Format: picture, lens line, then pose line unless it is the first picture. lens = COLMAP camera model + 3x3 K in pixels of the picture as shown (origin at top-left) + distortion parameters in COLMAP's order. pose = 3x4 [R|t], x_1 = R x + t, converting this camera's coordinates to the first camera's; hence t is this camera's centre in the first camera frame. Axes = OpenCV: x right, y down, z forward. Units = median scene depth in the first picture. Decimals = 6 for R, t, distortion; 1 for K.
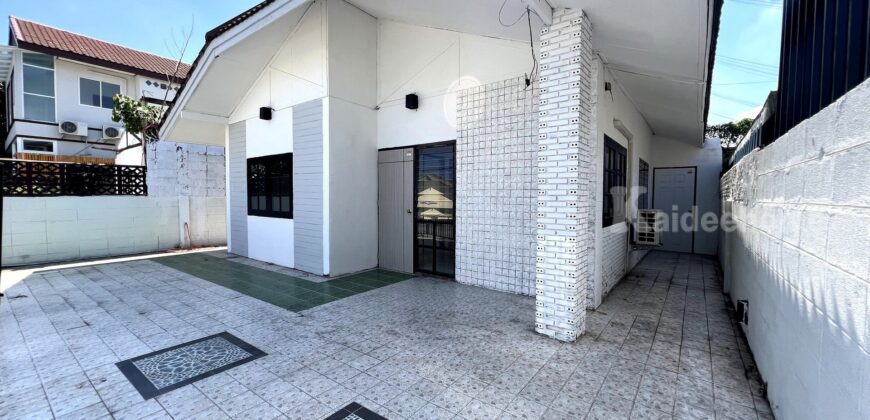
lens RADIAL K [[344.2, 0, 439.2], [0, 344.2, 208.5], [0, 0, 1]] dist [-0.000162, -0.000039]
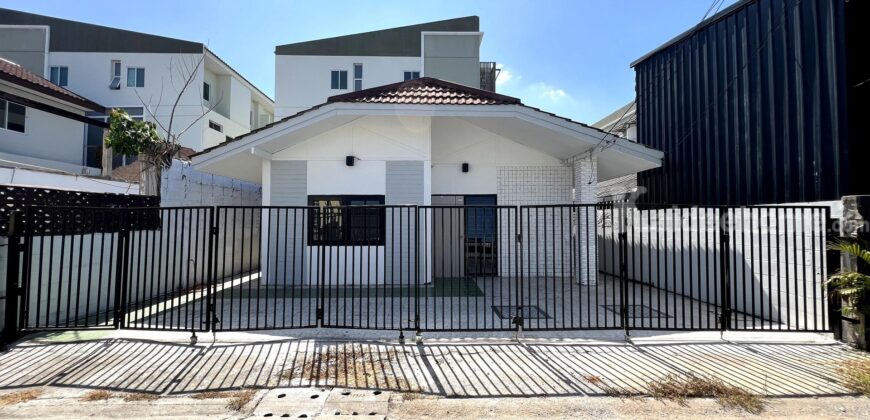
lens RADIAL K [[344.2, 0, 439.2], [0, 344.2, 208.5], [0, 0, 1]] dist [-0.000162, -0.000039]
pose [[0.793696, 0.017302, 0.608068, -1.071188], [0.027697, 0.997531, -0.064536, -0.019127], [-0.607683, 0.068063, 0.791257, -0.170772]]
